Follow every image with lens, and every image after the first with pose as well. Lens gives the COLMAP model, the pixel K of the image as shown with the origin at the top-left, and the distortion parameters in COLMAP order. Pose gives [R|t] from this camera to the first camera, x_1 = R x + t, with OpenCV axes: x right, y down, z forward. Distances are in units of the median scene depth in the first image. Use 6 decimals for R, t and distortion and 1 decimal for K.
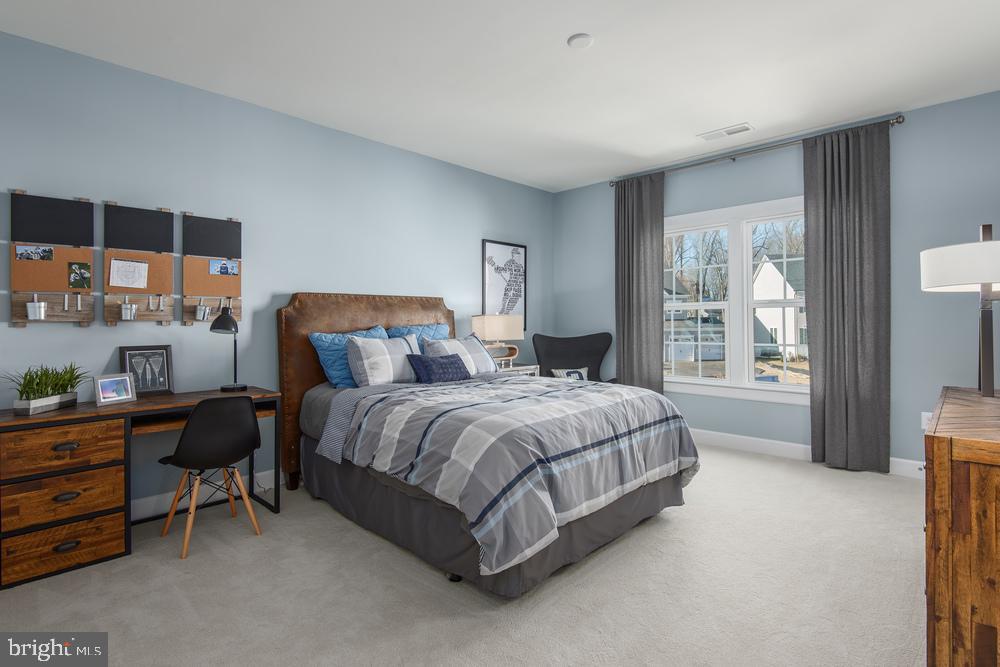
lens RADIAL K [[487.9, 0, 498.2], [0, 487.9, 332.6], [0, 0, 1]] dist [-0.000249, -0.000480]
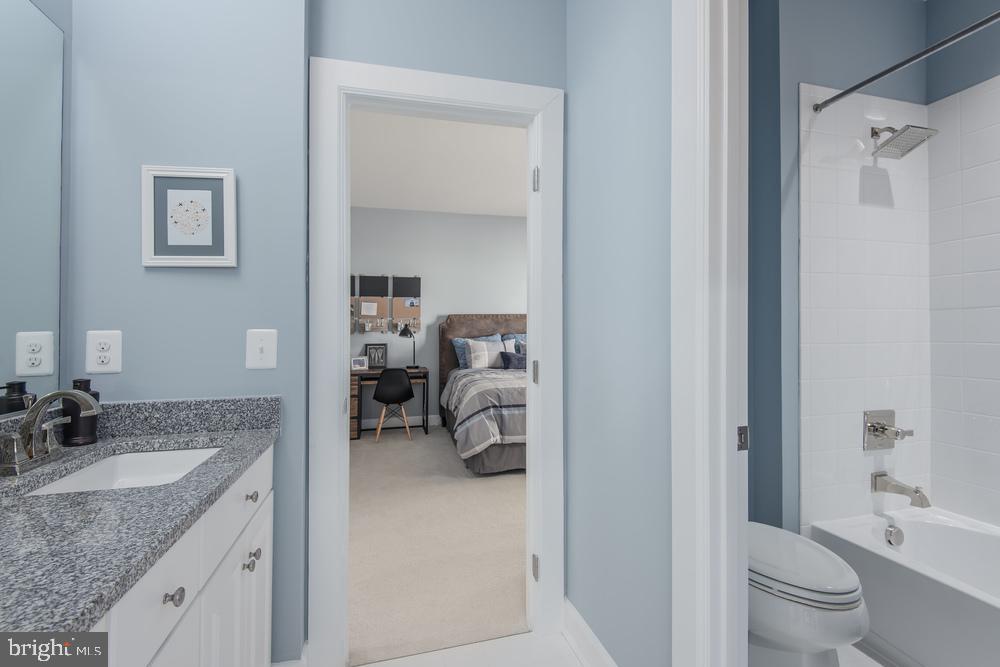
lens RADIAL K [[457.7, 0, 501.0], [0, 457.7, 331.3], [0, 0, 1]] dist [0.002051, 0.000027]
pose [[0.855100, -0.000283, -0.518463, 0.665474], [-0.006657, 0.999911, -0.011526, -0.005710], [0.518421, 0.013307, 0.855022, -0.334756]]
